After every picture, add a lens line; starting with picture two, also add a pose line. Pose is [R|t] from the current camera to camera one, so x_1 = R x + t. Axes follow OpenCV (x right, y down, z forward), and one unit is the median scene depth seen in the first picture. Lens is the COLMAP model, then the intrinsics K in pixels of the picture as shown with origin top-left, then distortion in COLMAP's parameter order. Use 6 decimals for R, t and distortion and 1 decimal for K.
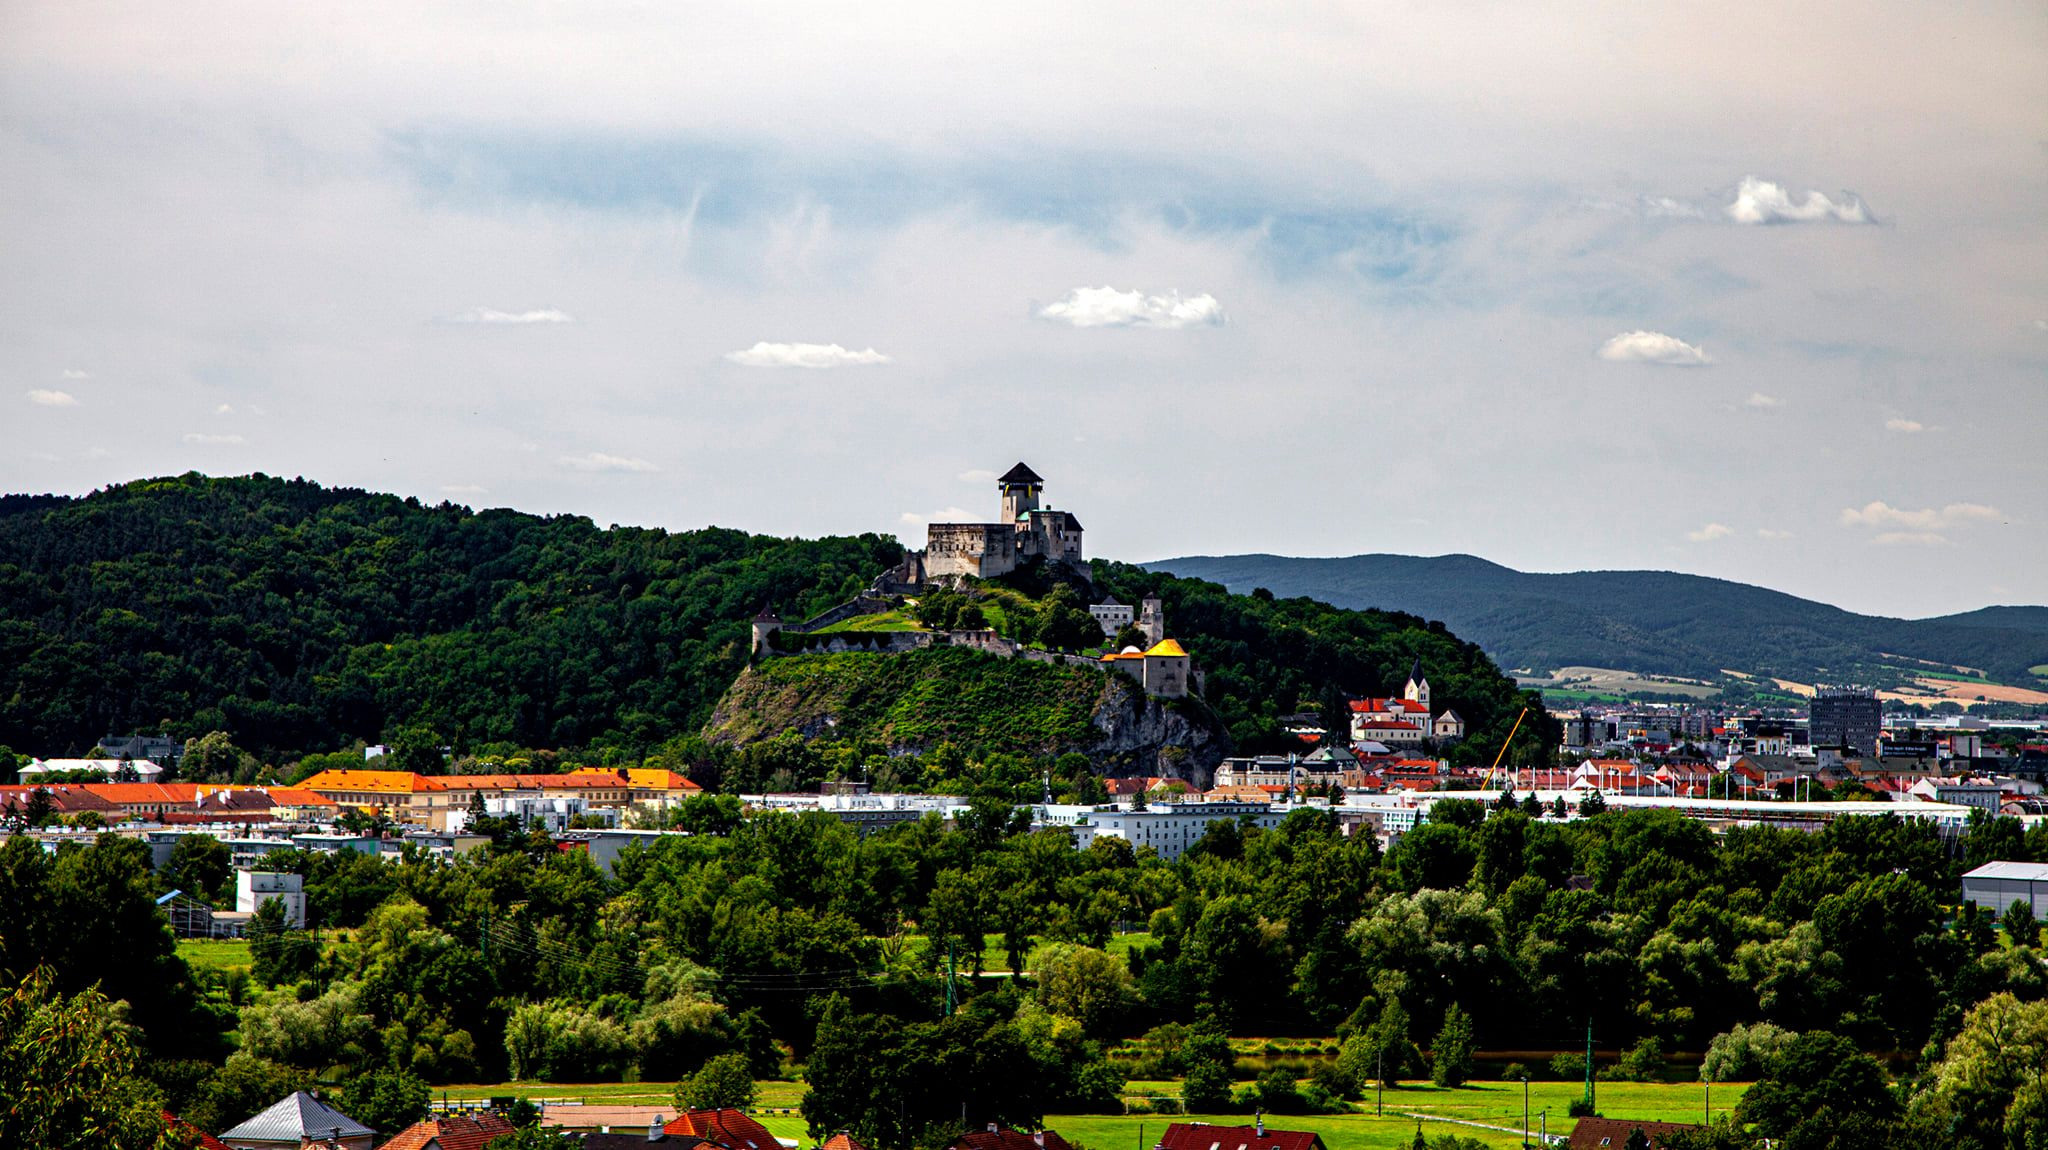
lens RADIAL K [[1531.7, 0, 1031.3], [0, 1531.7, 561.9], [0, 0, 1]] dist [0.035727, 0.000004]
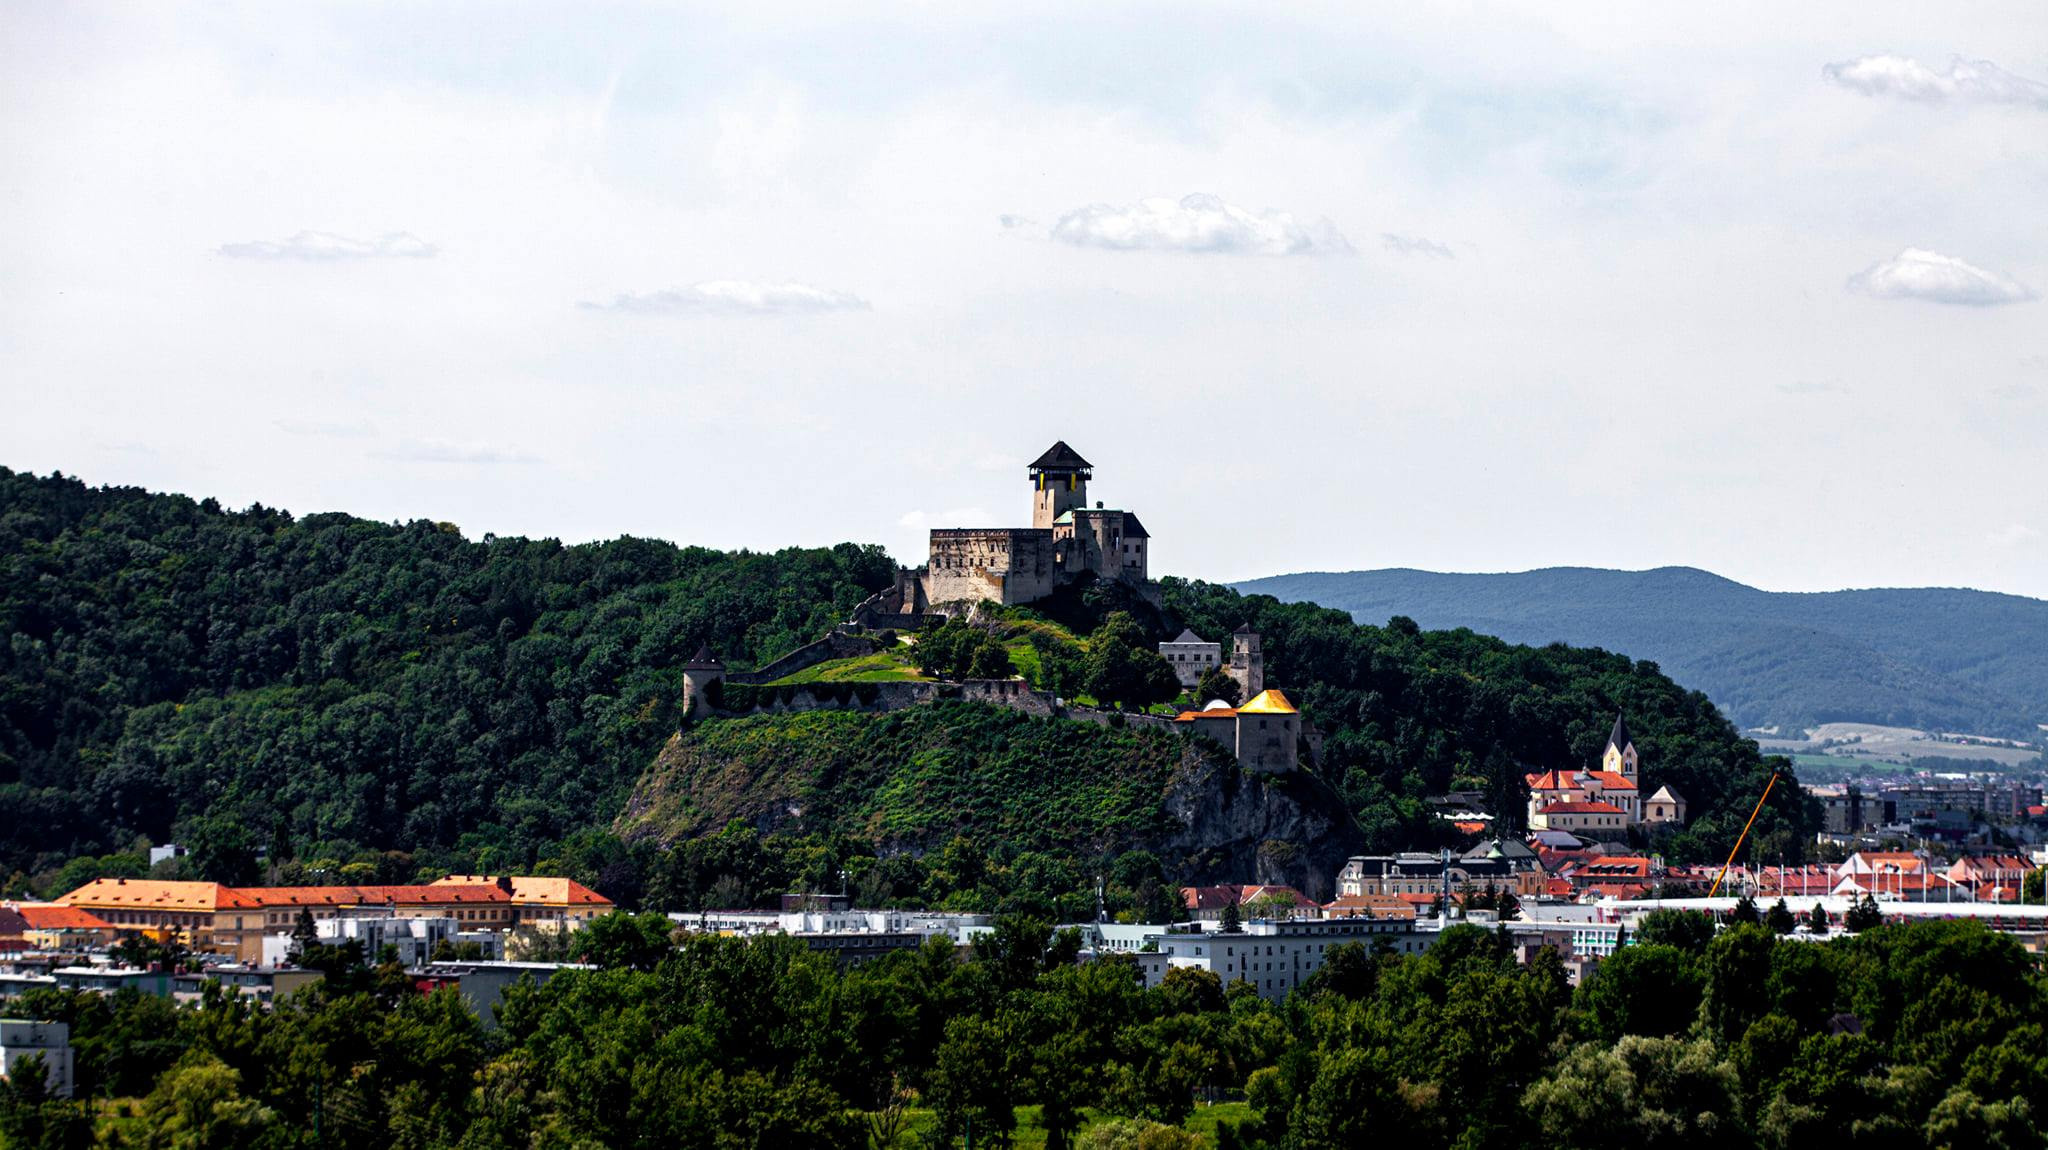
lens RADIAL K [[1531.7, 0, 1031.3], [0, 1531.7, 561.9], [0, 0, 1]] dist [0.035727, 0.000004]
pose [[0.999662, -0.007780, -0.024807, -0.003032], [0.007547, 0.999926, -0.009489, -0.002769], [0.024879, 0.009299, 0.999647, 0.289457]]
